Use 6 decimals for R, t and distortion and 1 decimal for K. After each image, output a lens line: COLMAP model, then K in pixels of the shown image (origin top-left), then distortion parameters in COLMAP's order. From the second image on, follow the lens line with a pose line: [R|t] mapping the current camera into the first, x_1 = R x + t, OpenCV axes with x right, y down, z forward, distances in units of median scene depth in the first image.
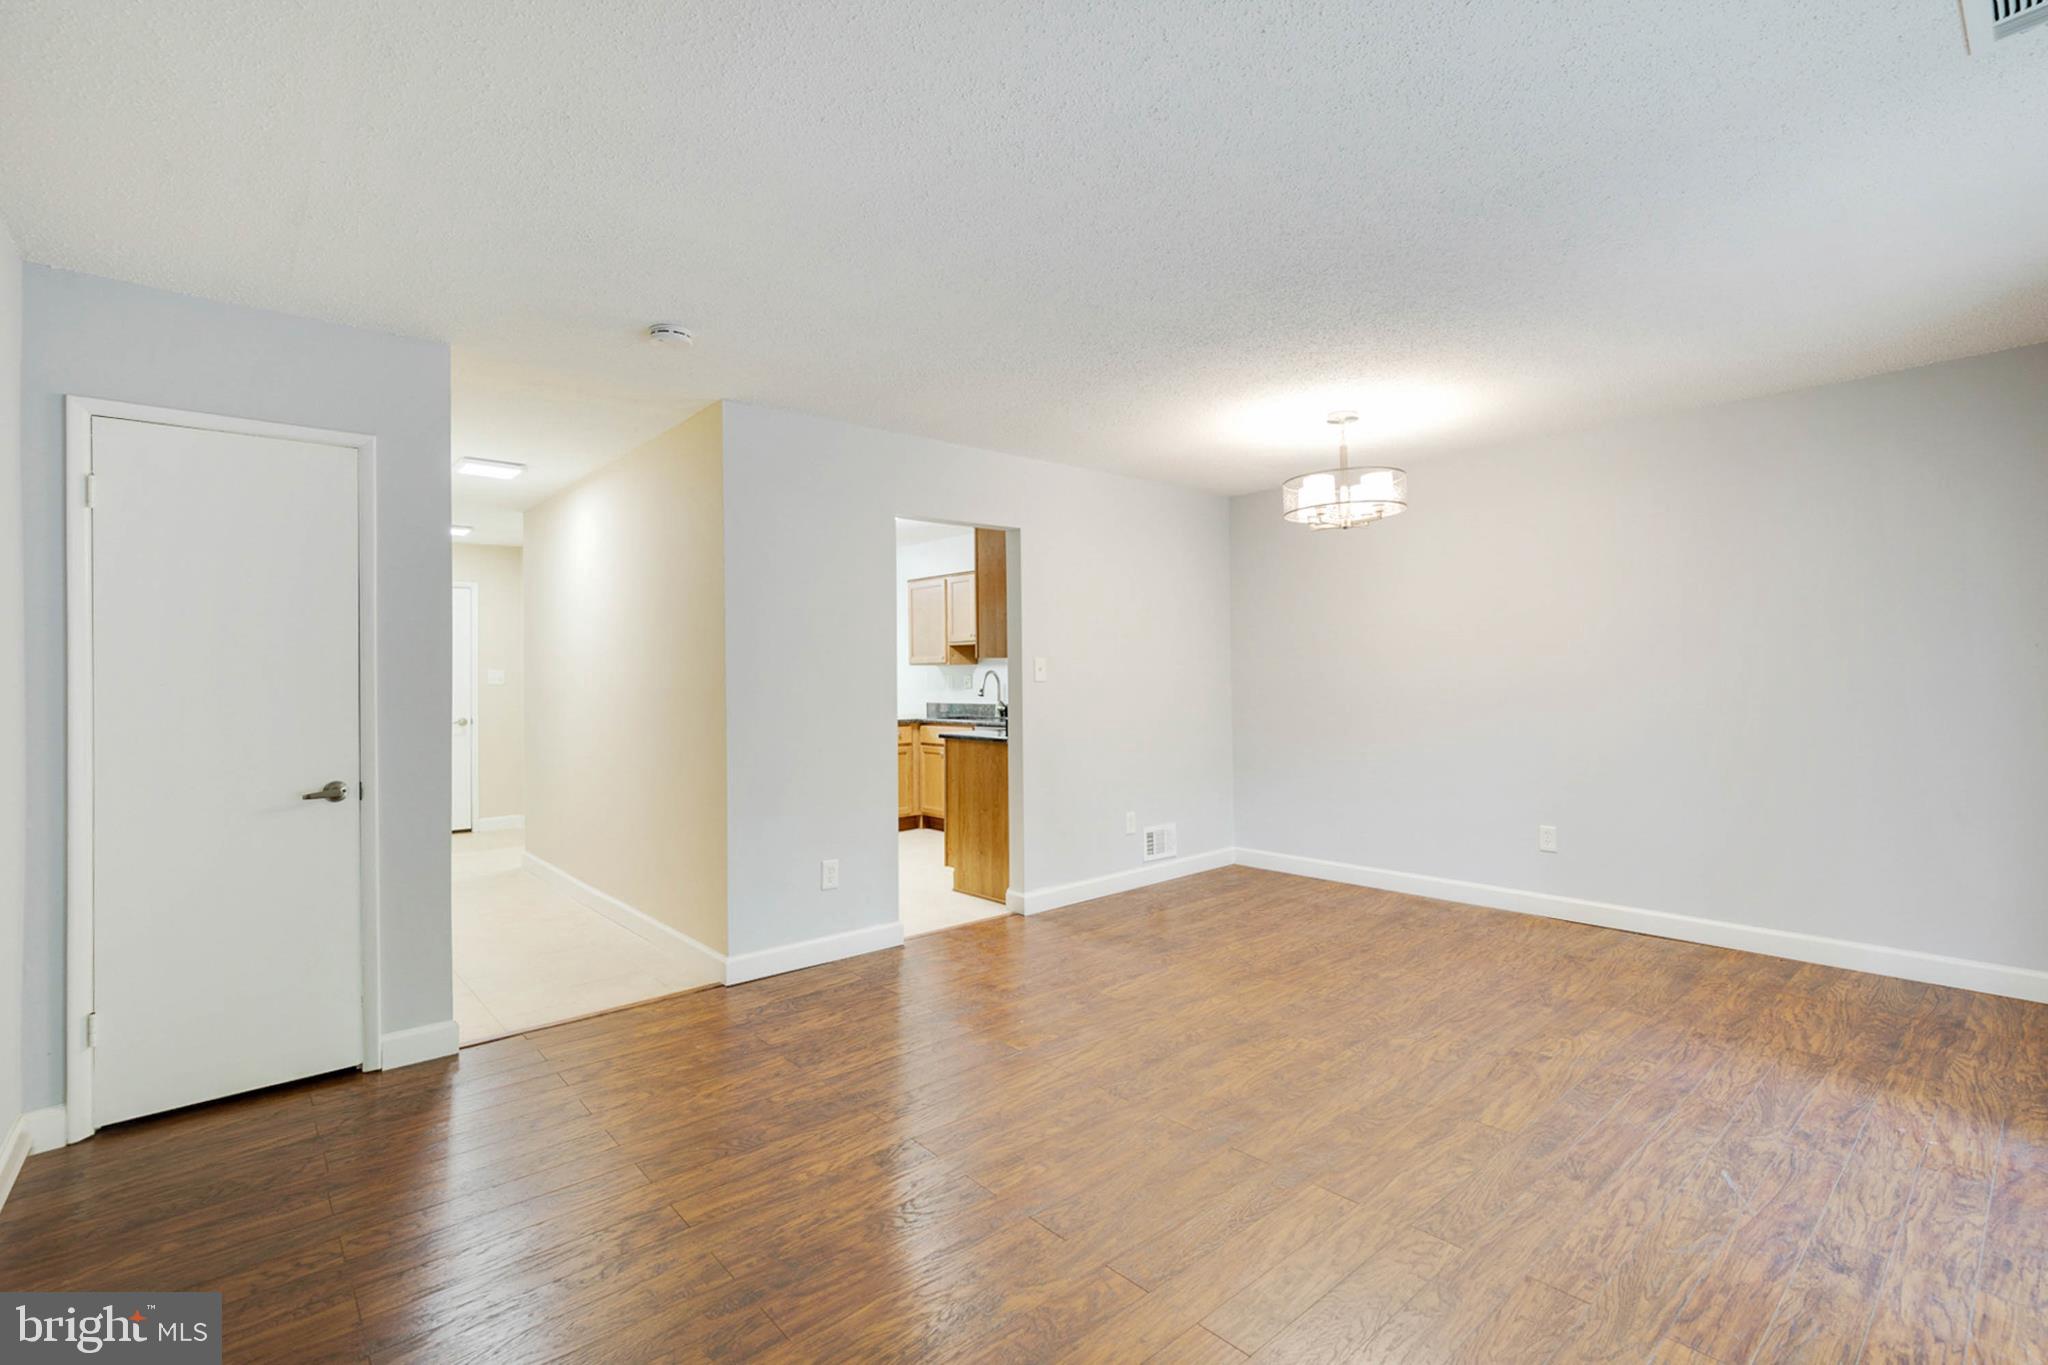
lens RADIAL K [[939.7, 0, 1002.2], [0, 939.7, 676.7], [0, 0, 1]] dist [-0.034825, 0.009273]
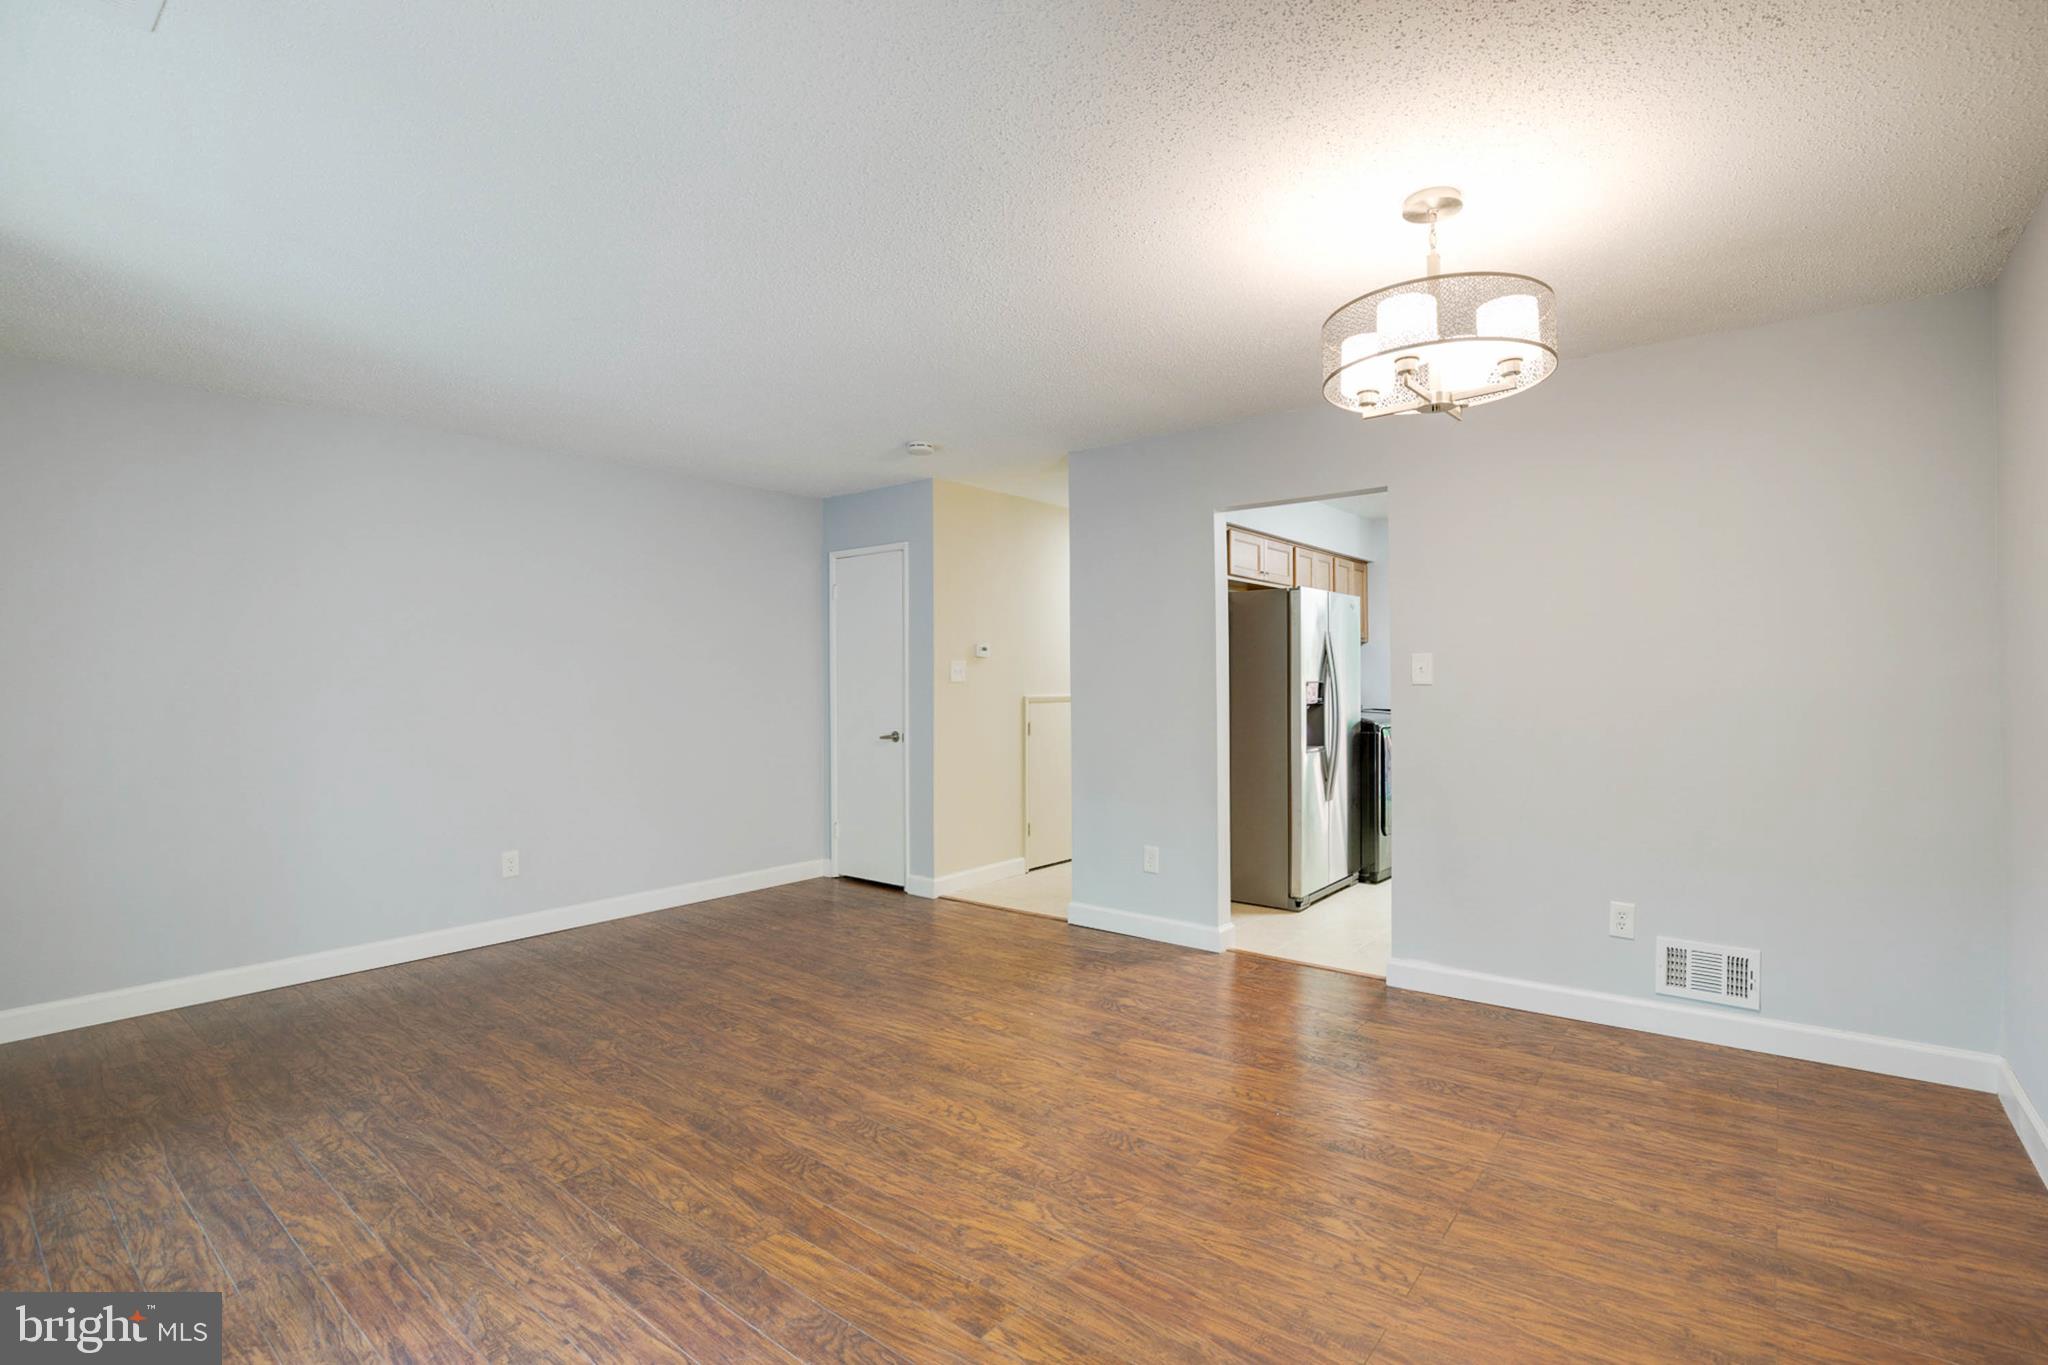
lens RADIAL K [[939.7, 0, 1031.7], [0, 939.7, 717.2], [0, 0, 1]] dist [-0.034825, 0.009273]
pose [[0.192031, 0.059035, -0.979612, 1.136036], [0.005654, 0.998106, 0.061258, -0.024147], [0.981373, -0.017302, 0.191333, 0.904351]]
